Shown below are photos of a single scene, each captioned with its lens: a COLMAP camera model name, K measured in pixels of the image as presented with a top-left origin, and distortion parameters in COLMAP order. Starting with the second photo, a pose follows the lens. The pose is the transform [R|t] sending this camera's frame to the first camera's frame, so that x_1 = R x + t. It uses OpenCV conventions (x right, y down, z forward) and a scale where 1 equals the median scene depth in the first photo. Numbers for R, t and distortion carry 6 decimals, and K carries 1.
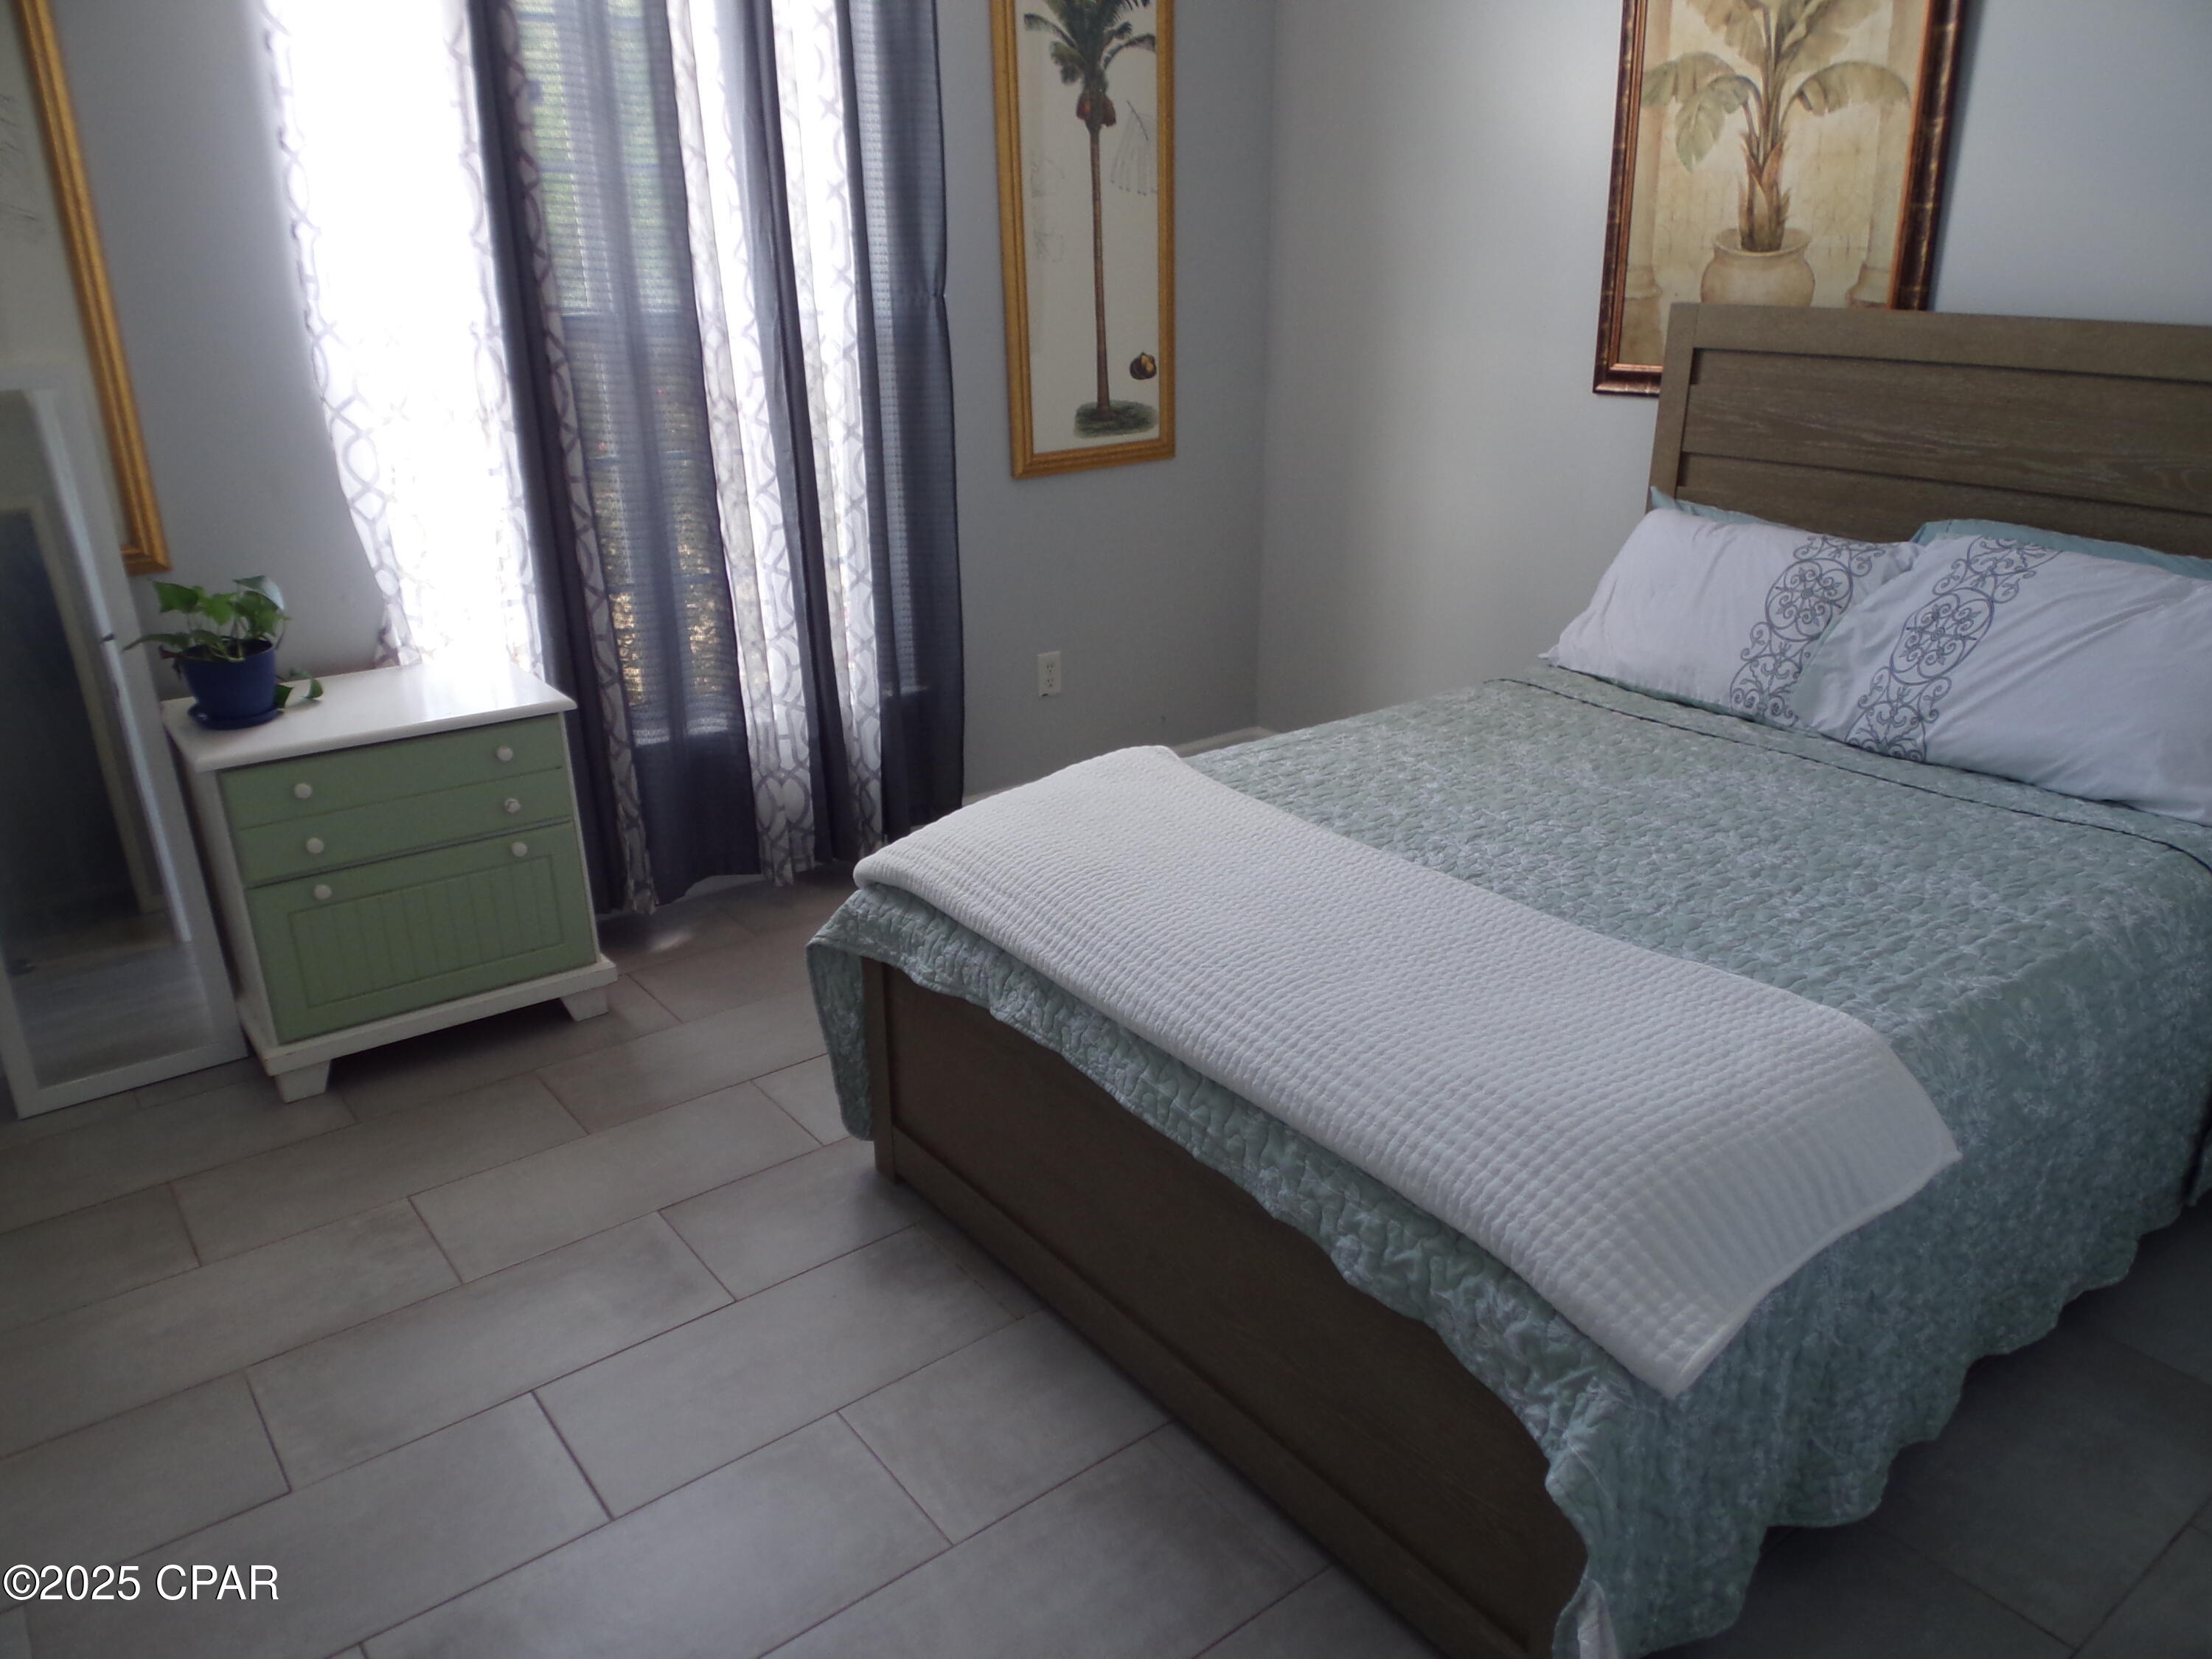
lens RADIAL K [[1574.9, 0, 1088.3], [0, 1574.9, 820.1], [0, 0, 1]] dist [0.066711, -0.103292]
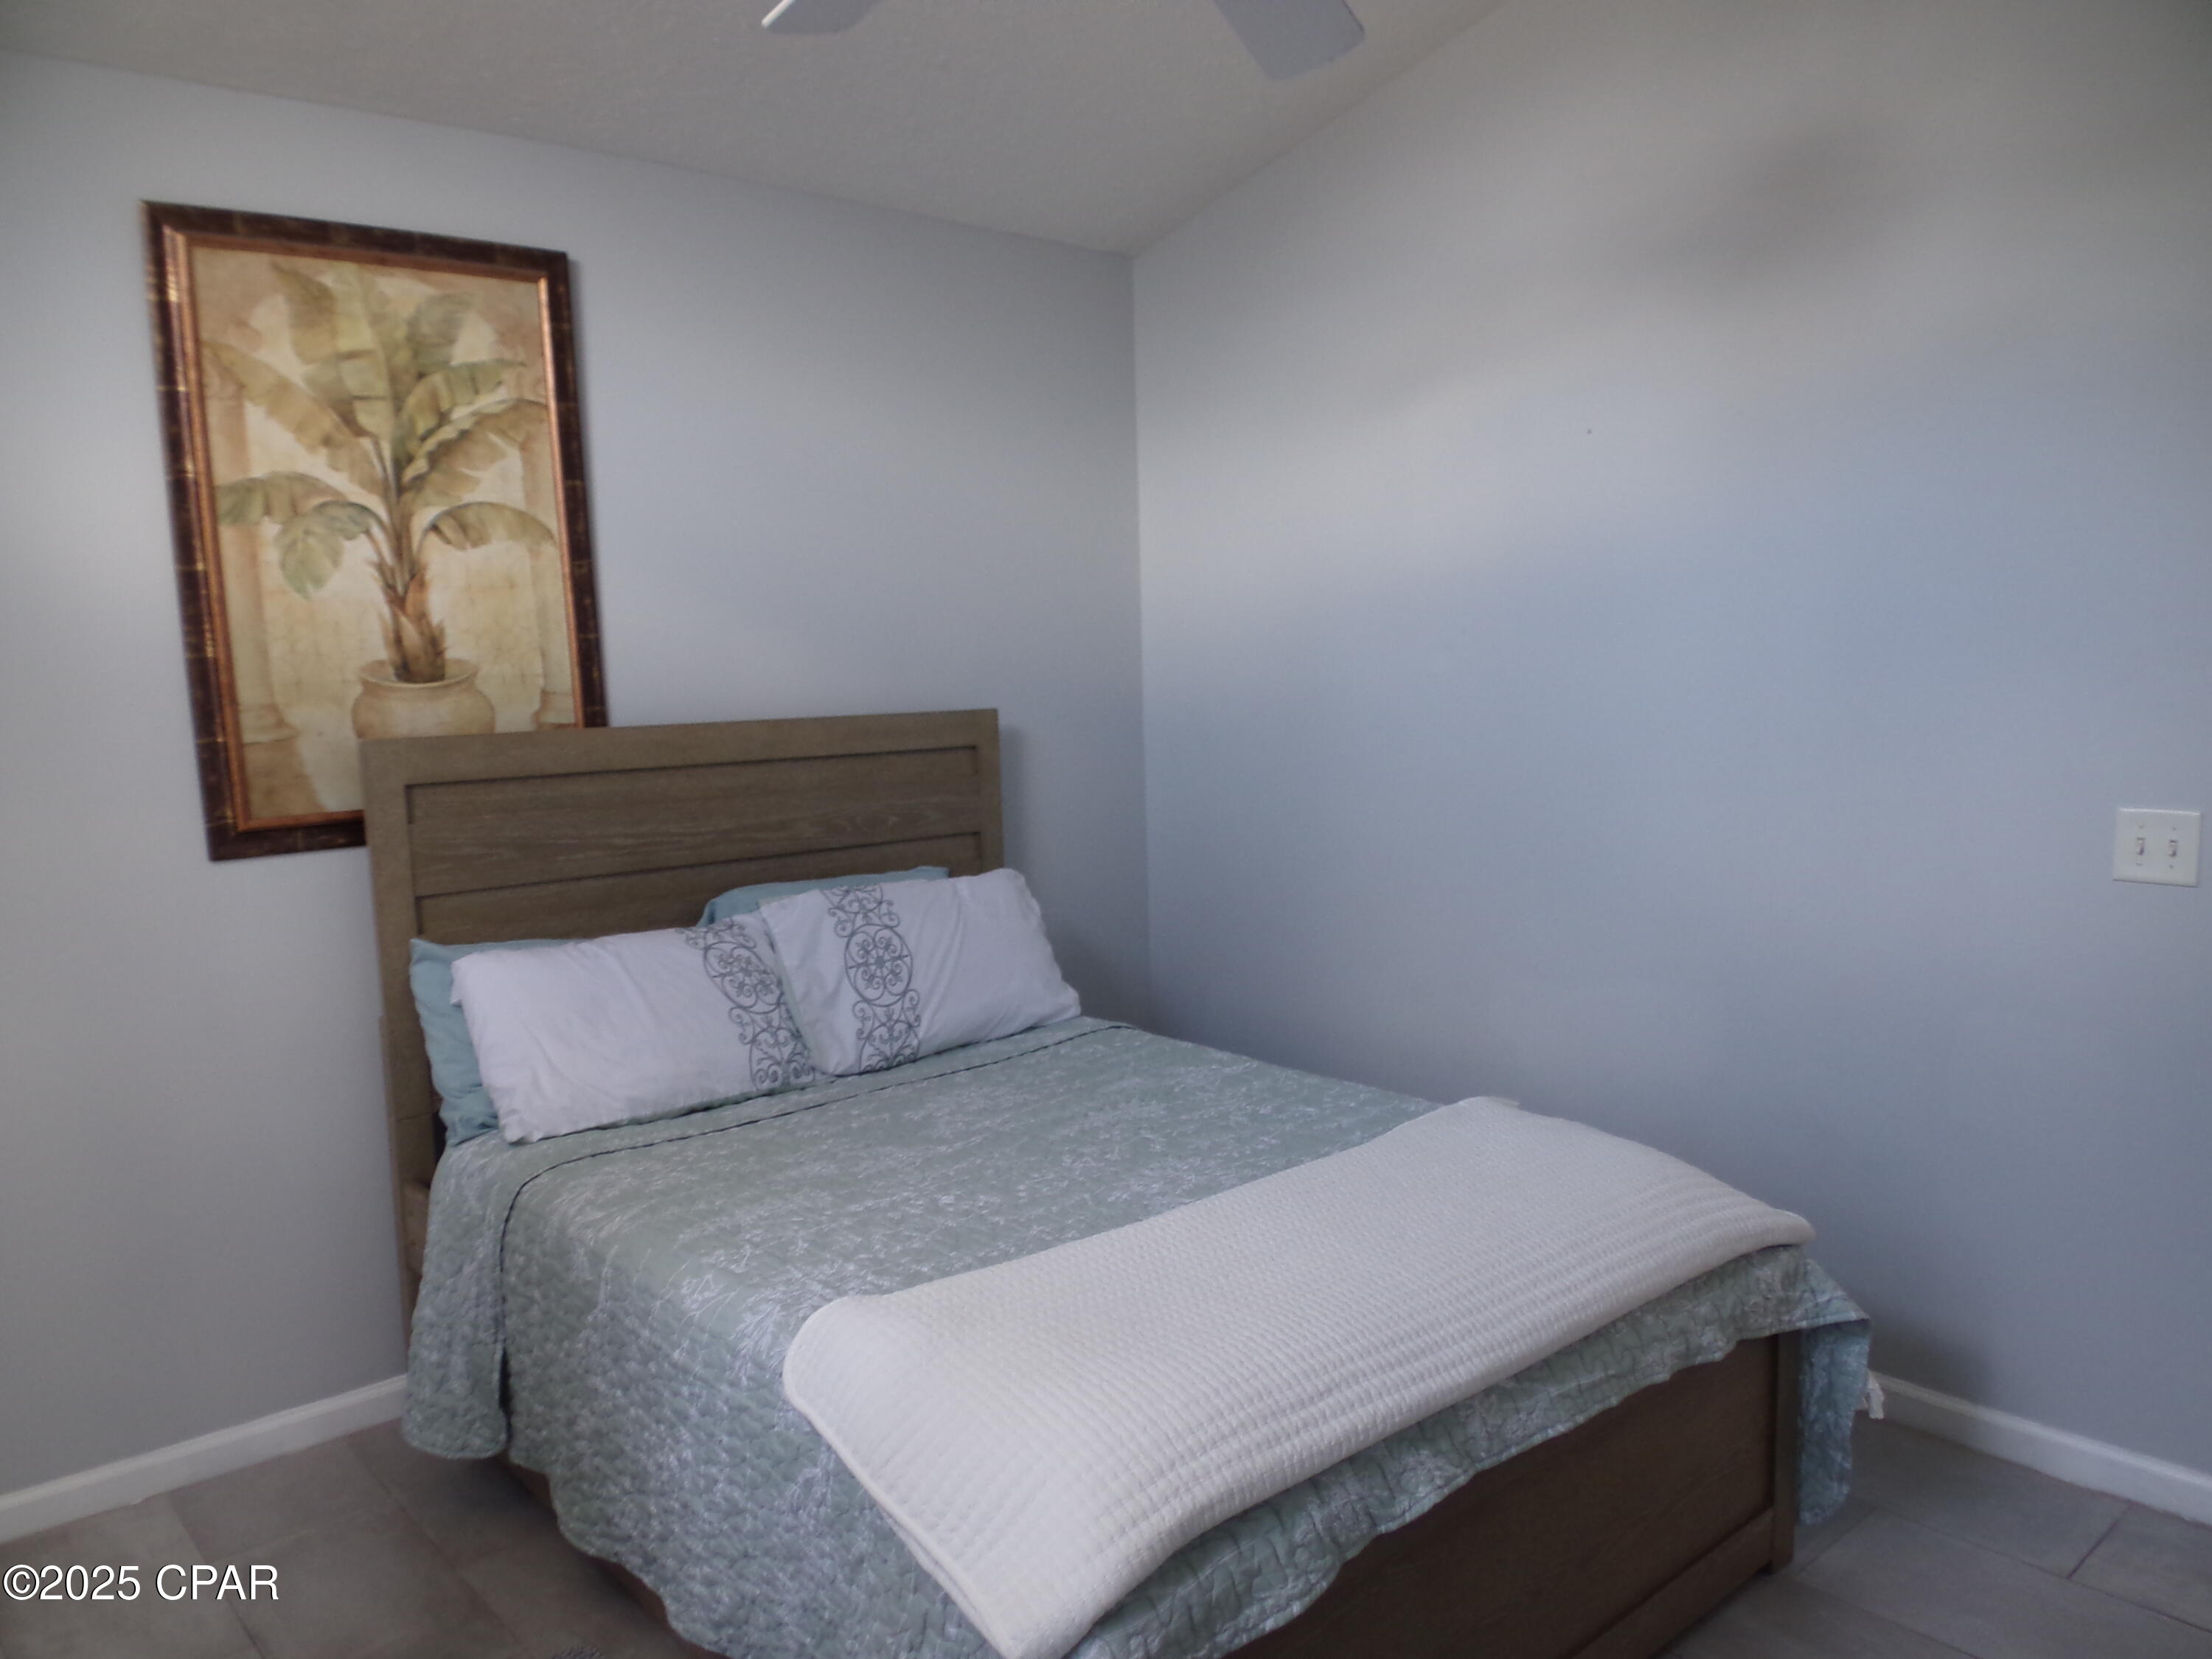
lens RADIAL K [[1574.9, 0, 1072.7], [0, 1574.9, 873.1], [0, 0, 1]] dist [0.066711, -0.103292]
pose [[-0.064507, -0.123224, 0.990280, -0.605952], [0.379455, 0.914778, 0.138547, -0.265313], [-0.922958, 0.384704, -0.012252, 0.779059]]
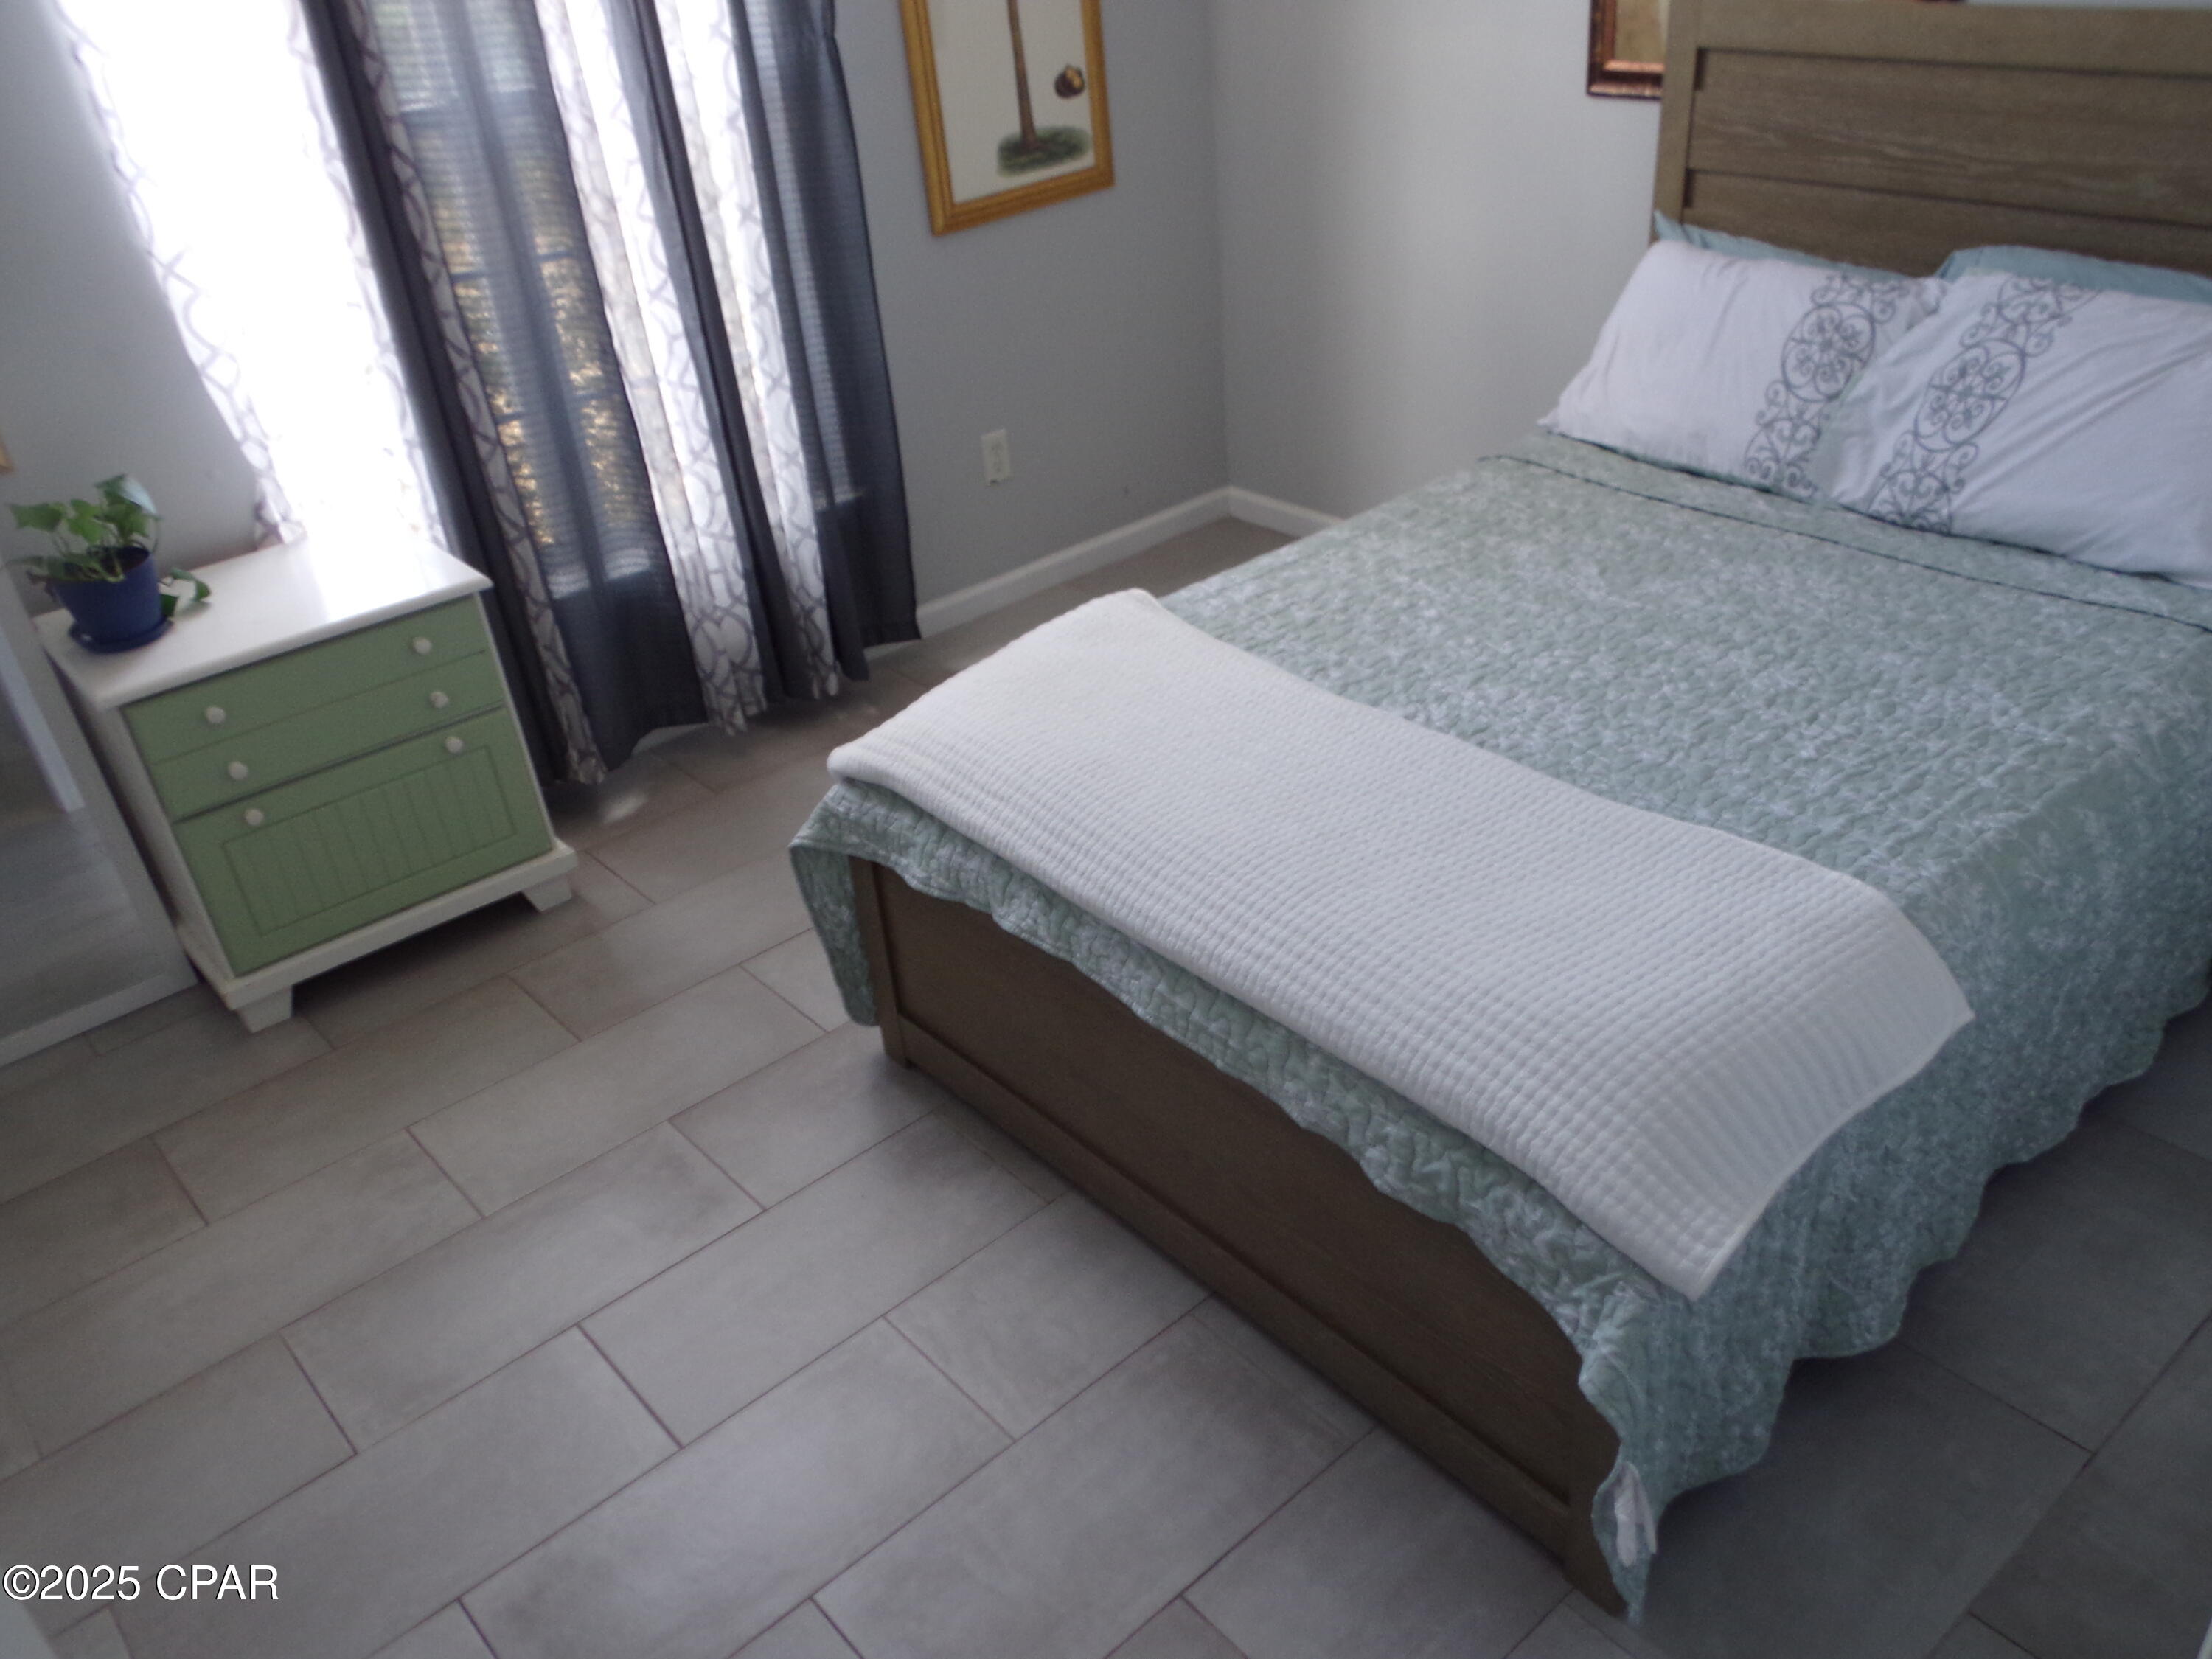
lens RADIAL K [[1765.2, 0, 1090.8], [0, 1765.2, 839.8], [0, 0, 1]] dist [0.080854, -0.104098]
pose [[0.995476, -0.093679, 0.015890, -0.011433], [0.089159, 0.978756, 0.184627, -0.091858], [-0.032848, -0.182375, 0.982680, -0.048199]]
